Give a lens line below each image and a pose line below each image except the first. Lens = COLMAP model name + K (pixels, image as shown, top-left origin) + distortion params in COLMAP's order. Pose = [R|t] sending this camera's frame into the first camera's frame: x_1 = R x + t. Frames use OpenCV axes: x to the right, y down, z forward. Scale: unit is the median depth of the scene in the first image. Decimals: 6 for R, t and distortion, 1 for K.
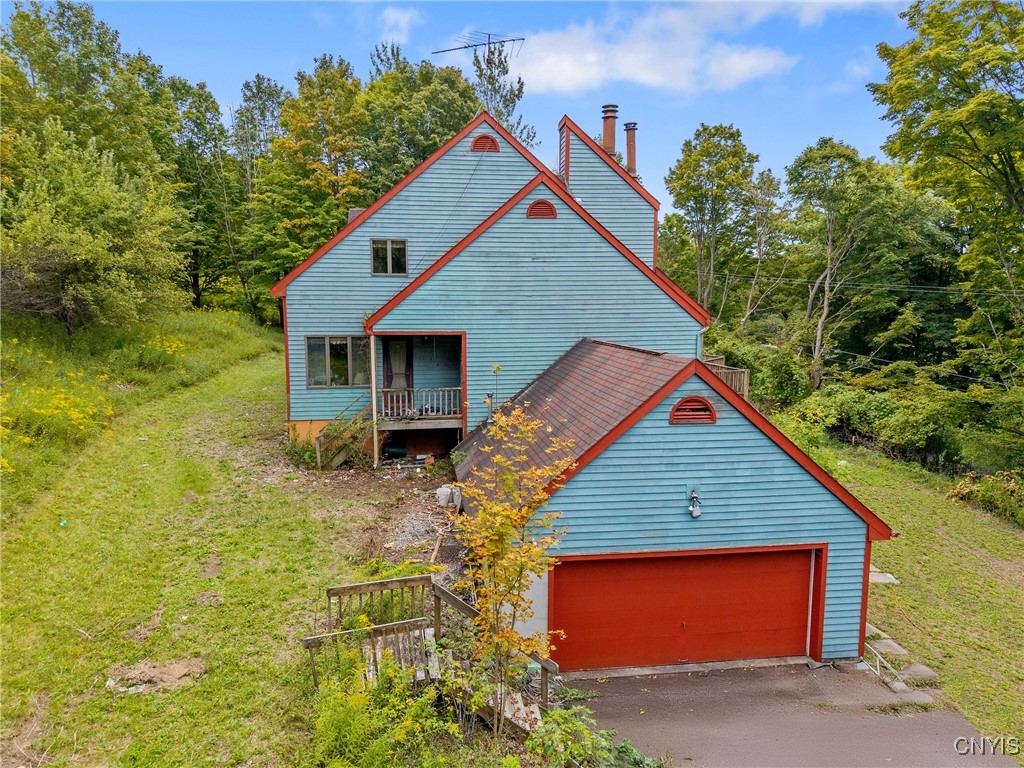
lens RADIAL K [[683.8, 0, 512.0], [0, 683.8, 384.0], [0, 0, 1]] dist [0.011420, -0.003849]
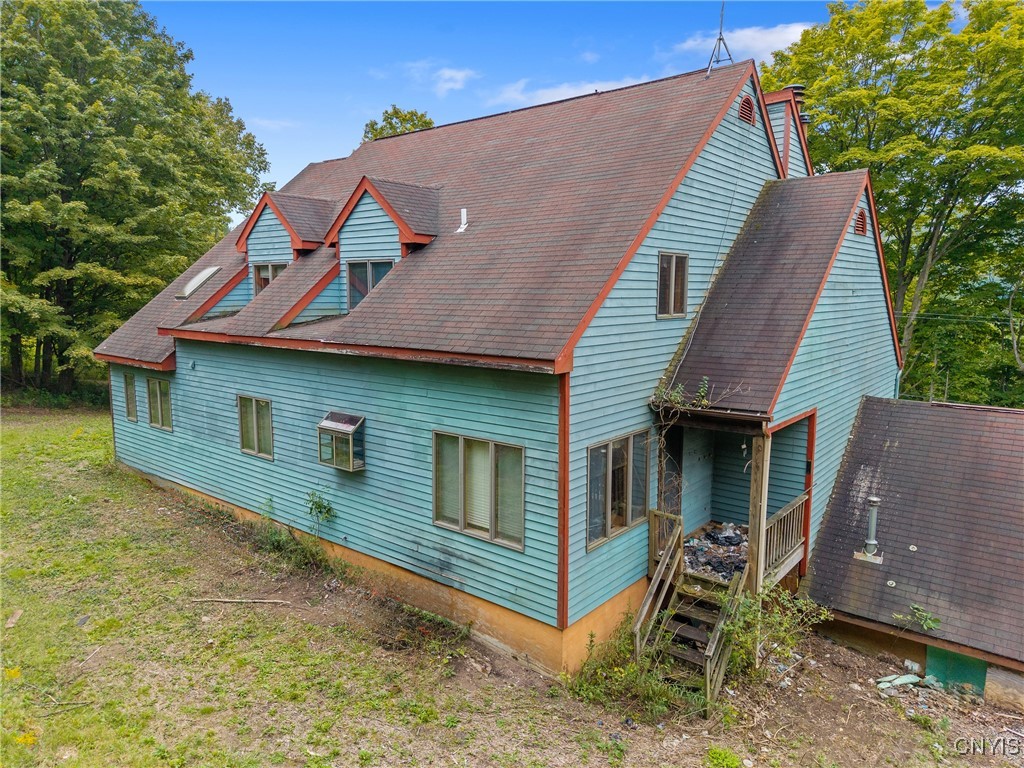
lens RADIAL K [[683.8, 0, 512.0], [0, 683.8, 384.0], [0, 0, 1]] dist [0.011420, -0.003849]
pose [[0.733226, -0.090887, 0.673884, -0.667062], [0.077618, 0.995737, 0.049842, -0.144435], [-0.675541, 0.015760, 0.737154, 0.681885]]
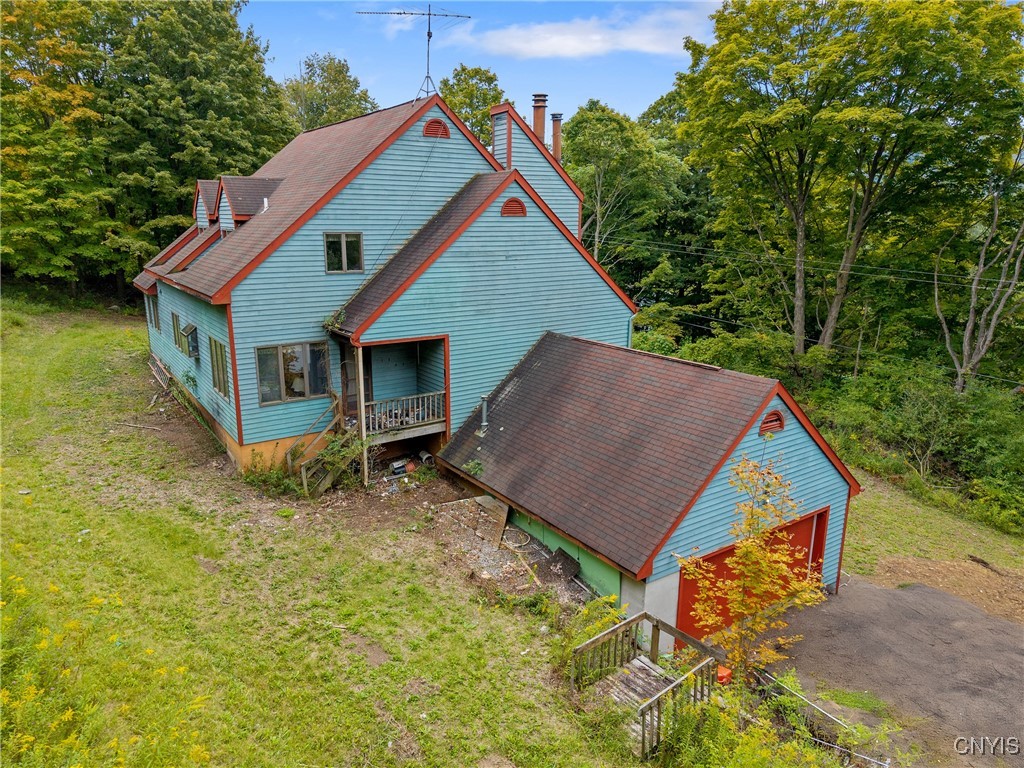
lens RADIAL K [[683.8, 0, 512.0], [0, 683.8, 384.0], [0, 0, 1]] dist [0.011420, -0.003849]
pose [[0.891959, -0.099686, 0.440990, -0.400125], [0.045226, 0.990170, 0.132354, -0.124446], [-0.449849, -0.098110, 0.887699, 0.083676]]
